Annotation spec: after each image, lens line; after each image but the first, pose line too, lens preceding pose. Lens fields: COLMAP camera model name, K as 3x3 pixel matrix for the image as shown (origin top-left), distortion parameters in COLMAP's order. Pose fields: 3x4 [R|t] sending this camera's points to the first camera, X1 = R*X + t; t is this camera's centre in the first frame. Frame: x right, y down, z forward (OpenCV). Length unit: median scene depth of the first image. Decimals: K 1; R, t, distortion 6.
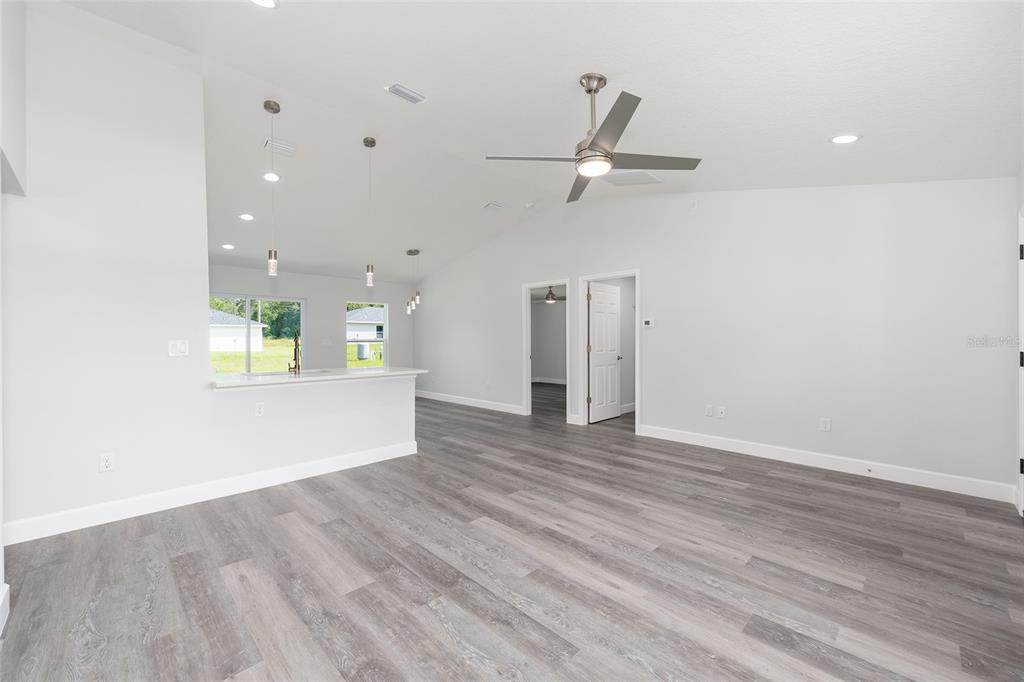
lens RADIAL K [[409.1, 0, 512.6], [0, 409.1, 344.0], [0, 0, 1]] dist [-0.002379, -0.000101]
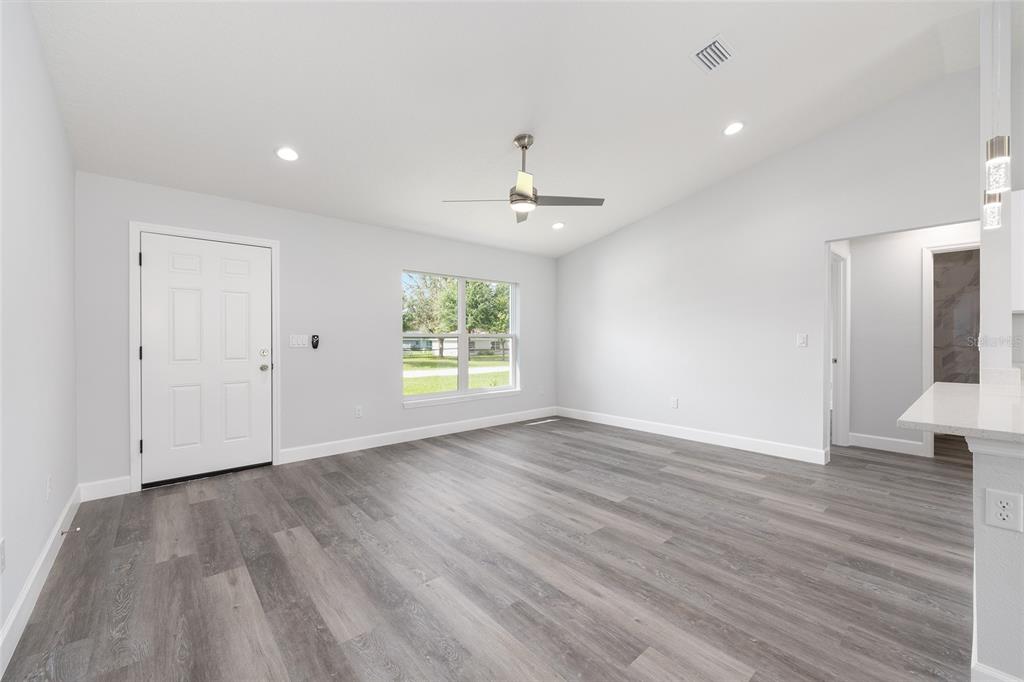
lens RADIAL K [[409.1, 0, 511.1], [0, 409.1, 338.8], [0, 0, 1]] dist [-0.002379, -0.000101]
pose [[-0.997578, 0.004793, 0.069390, 0.122484], [0.005695, 0.999902, 0.012803, -0.011472], [-0.069321, 0.013167, -0.997507, 1.946152]]
